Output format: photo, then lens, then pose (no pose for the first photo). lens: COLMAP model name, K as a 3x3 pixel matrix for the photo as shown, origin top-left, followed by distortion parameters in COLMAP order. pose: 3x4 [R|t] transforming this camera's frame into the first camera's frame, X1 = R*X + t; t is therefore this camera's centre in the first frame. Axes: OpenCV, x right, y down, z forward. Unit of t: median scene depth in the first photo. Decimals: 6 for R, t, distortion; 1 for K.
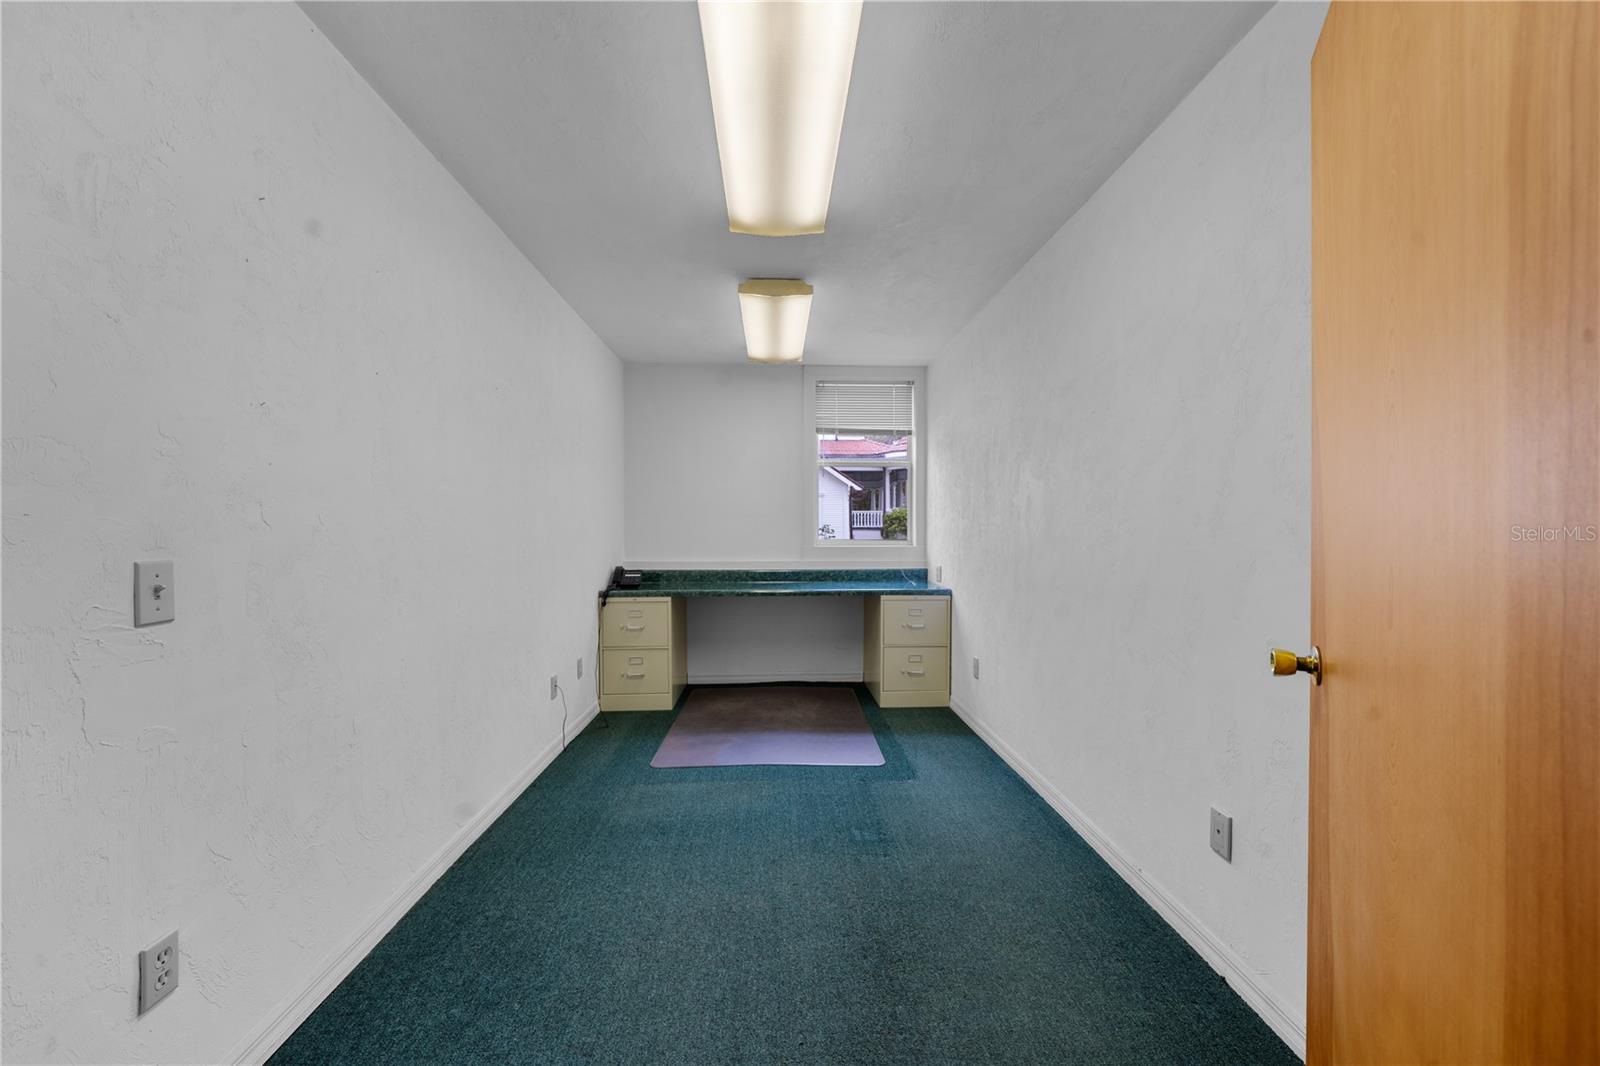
lens RADIAL K [[607.0, 0, 809.3], [0, 607.0, 532.3], [0, 0, 1]] dist [-0.001402, -0.000288]
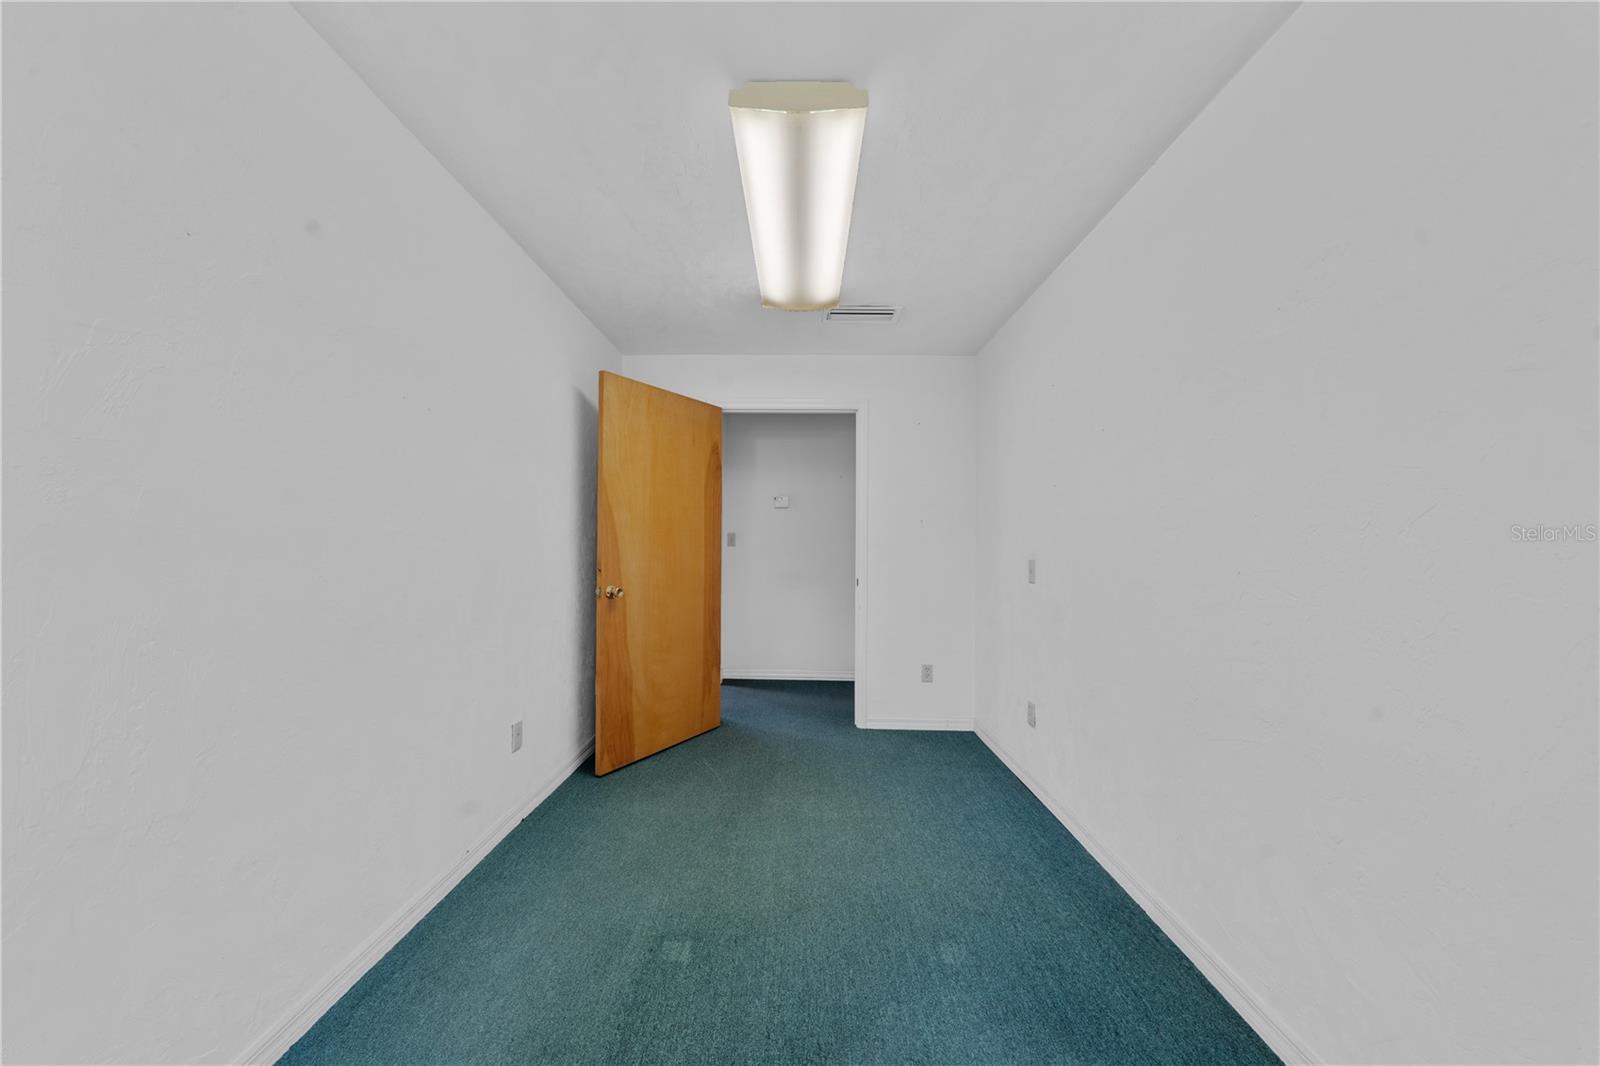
lens RADIAL K [[544.8, 0, 791.4], [0, 544.8, 541.5], [0, 0, 1]] dist [-0.000440, 0.000009]
pose [[0.999405, 0.007695, -0.033630, -0.035399], [-0.008031, 0.999919, -0.009858, 0.000116], [0.033552, 0.010122, 0.999386, 0.427796]]
